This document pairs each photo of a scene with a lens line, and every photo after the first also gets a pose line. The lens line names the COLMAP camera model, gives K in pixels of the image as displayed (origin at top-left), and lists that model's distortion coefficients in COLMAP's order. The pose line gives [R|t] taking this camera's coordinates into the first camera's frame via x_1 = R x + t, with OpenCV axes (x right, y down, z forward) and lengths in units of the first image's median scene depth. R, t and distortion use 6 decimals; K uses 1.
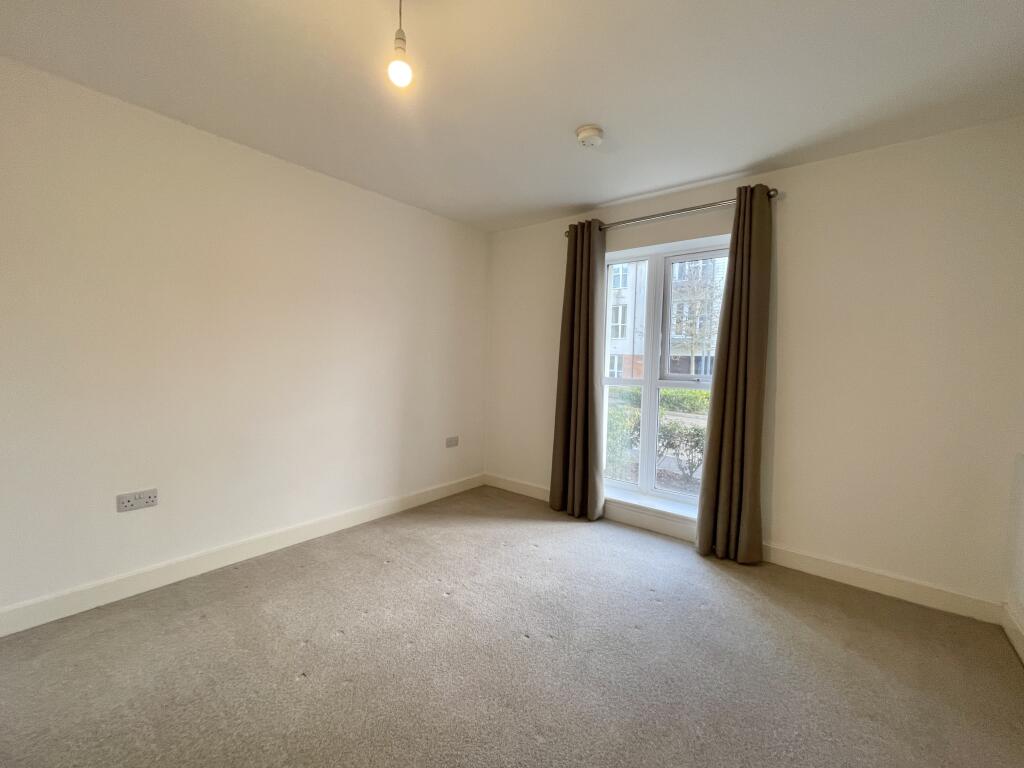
lens RADIAL K [[416.3, 0, 512.0], [0, 416.3, 384.0], [0, 0, 1]] dist [0.000544, 0.000044]
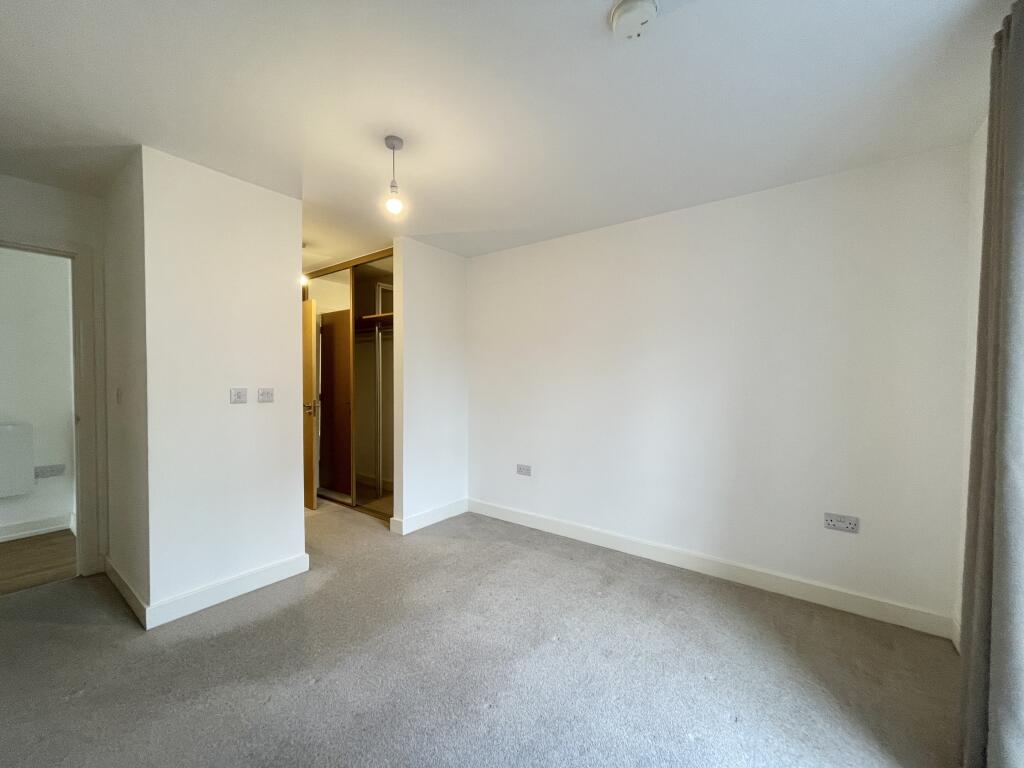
lens RADIAL K [[416.3, 0, 512.0], [0, 416.3, 384.0], [0, 0, 1]] dist [0.000544, 0.000044]
pose [[0.055629, -0.004042, -0.998443, 0.591410], [-0.063433, 0.997957, -0.007574, -0.039086], [0.996434, 0.063756, 0.055259, 0.625041]]
